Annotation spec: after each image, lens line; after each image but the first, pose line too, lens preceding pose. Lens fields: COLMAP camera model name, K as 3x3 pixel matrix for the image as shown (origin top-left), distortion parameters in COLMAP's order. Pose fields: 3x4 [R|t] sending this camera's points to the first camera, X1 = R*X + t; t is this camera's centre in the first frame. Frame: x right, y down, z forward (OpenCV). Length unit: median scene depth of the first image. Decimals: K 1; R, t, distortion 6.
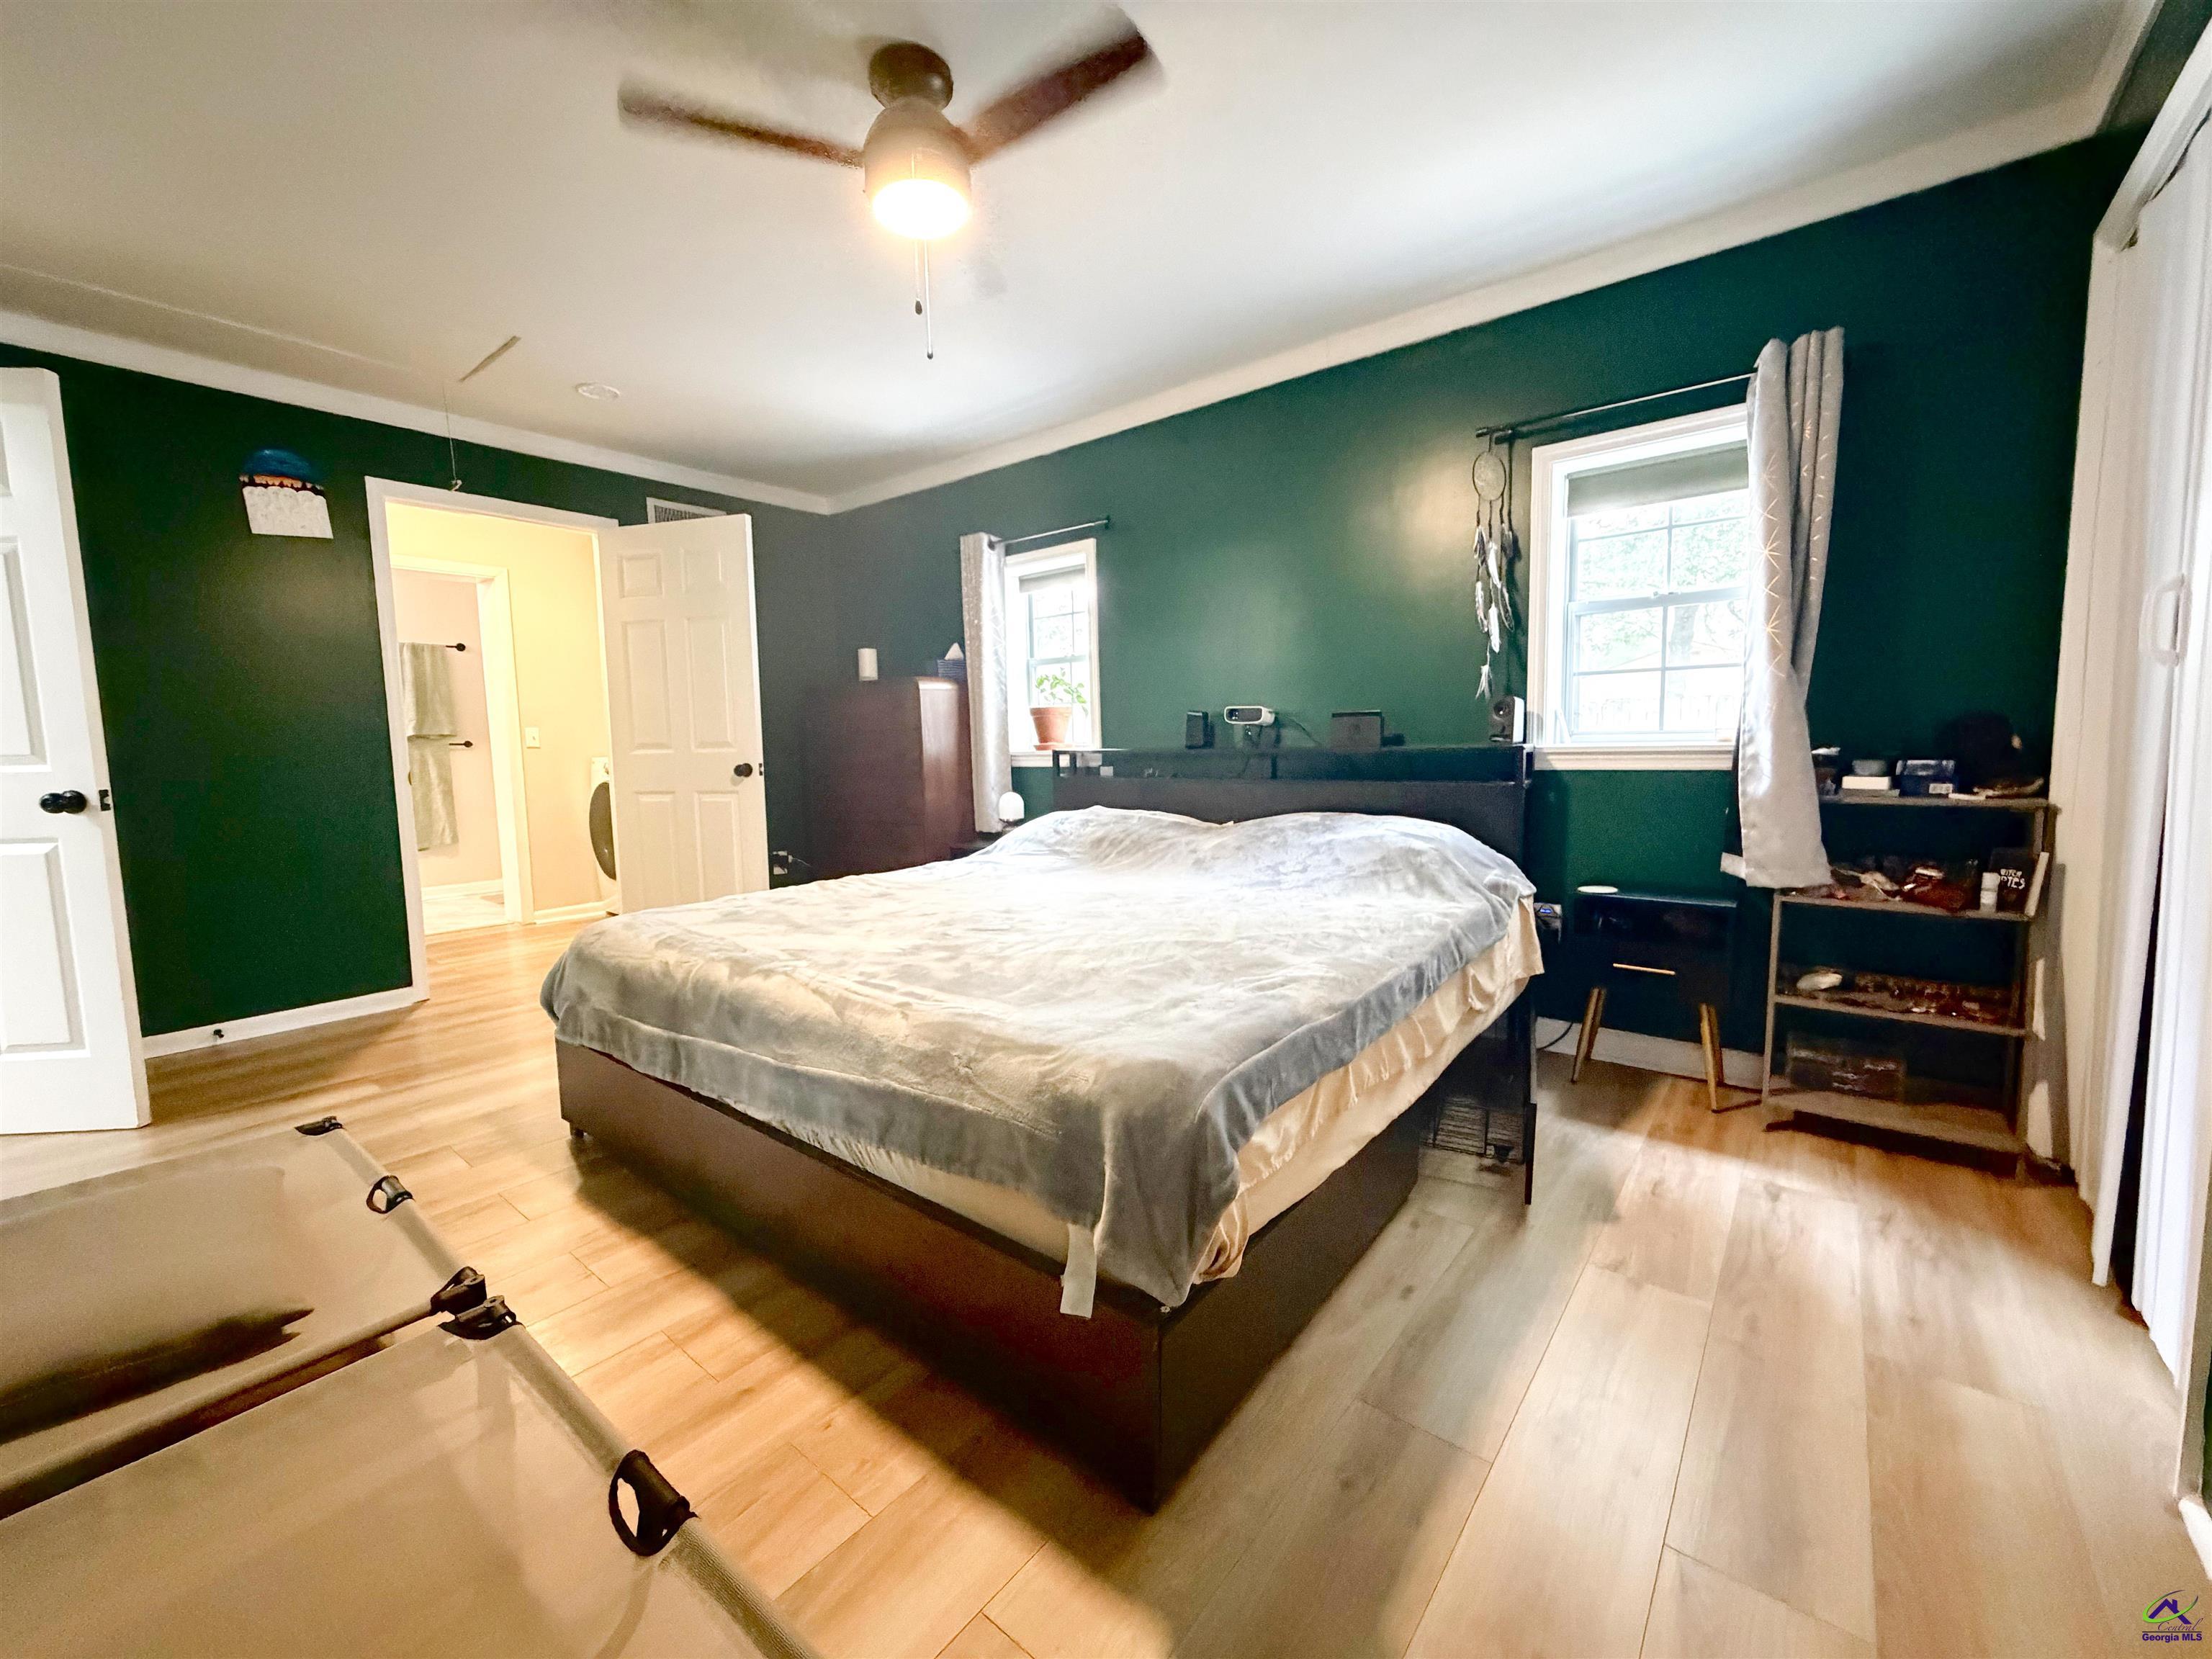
lens RADIAL K [[877.4, 0, 1102.5], [0, 877.4, 826.3], [0, 0, 1]] dist [0.001913, 0.000123]
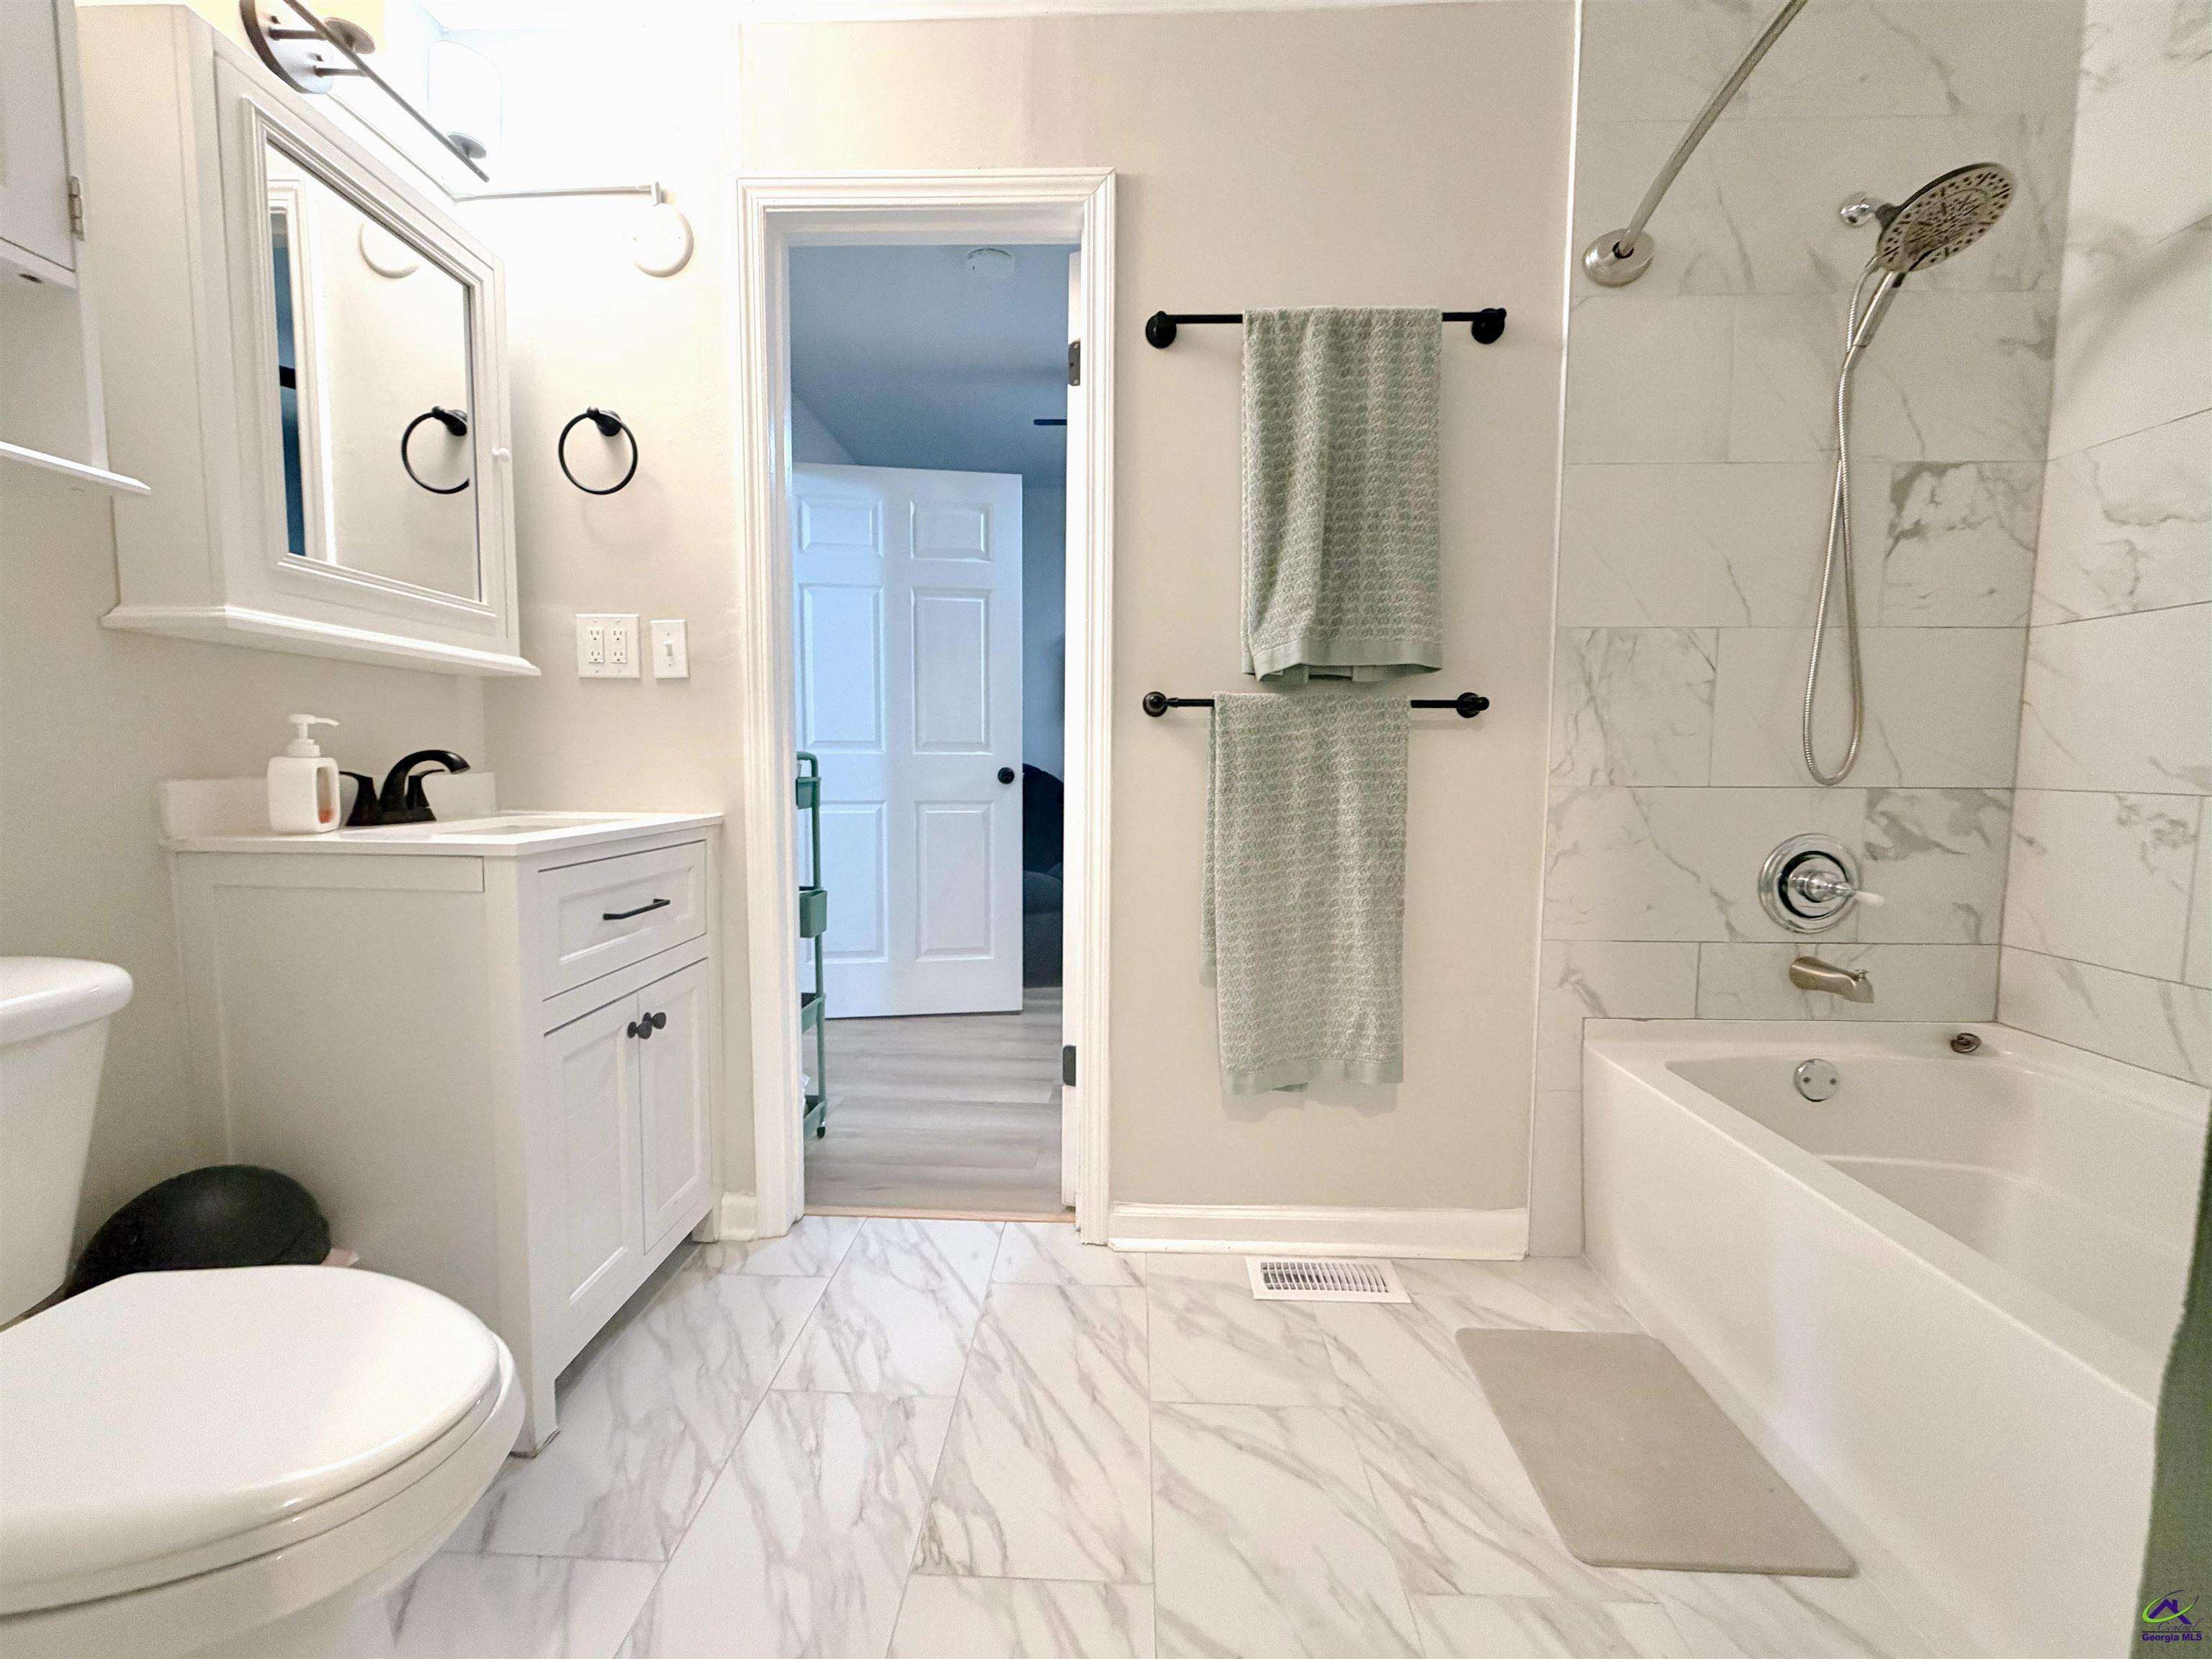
lens RADIAL K [[877.4, 0, 1100.5], [0, 877.4, 826.3], [0, 0, 1]] dist [0.001913, 0.000123]
pose [[0.603097, 0.084657, -0.793163, -0.595962], [-0.091874, 0.995107, 0.036353, -0.058647], [0.792359, 0.050946, 0.607924, 0.778687]]
